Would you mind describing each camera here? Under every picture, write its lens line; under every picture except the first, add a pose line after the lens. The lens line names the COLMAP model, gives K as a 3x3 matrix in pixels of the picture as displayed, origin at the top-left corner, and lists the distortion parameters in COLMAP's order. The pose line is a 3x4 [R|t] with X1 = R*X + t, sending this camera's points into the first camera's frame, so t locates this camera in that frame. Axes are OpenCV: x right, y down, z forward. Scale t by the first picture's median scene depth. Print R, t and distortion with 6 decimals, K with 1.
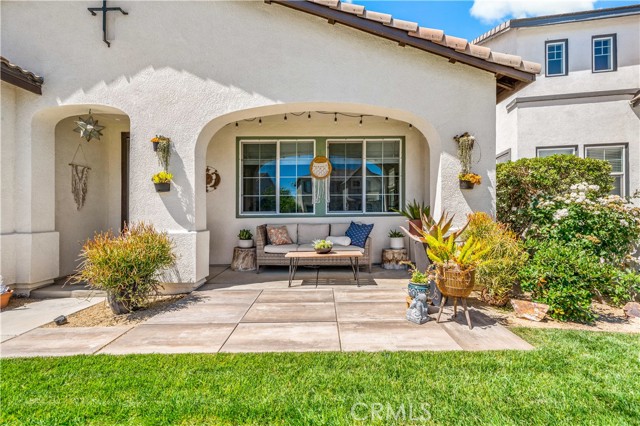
lens RADIAL K [[291.2, 0, 320.1], [0, 291.2, 210.5], [0, 0, 1]] dist [-0.011698, -0.000347]
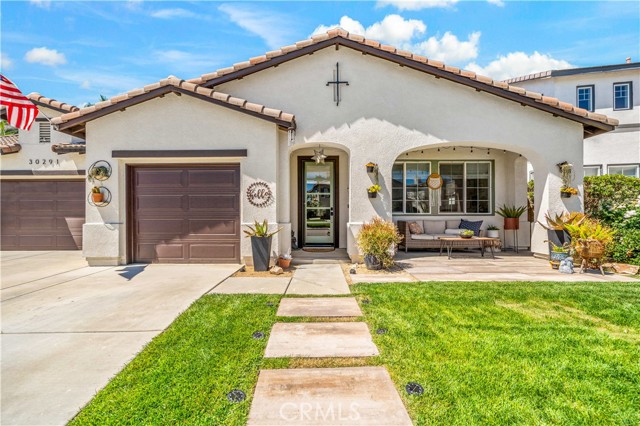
lens RADIAL K [[253.9, 0, 325.6], [0, 253.9, 213.3], [0, 0, 1]] dist [-0.014615, 0.000433]
pose [[0.999764, 0.008560, -0.019968, -0.583971], [-0.008603, 0.999961, -0.002035, 0.019158], [0.019950, 0.002206, 0.999799, -0.289499]]
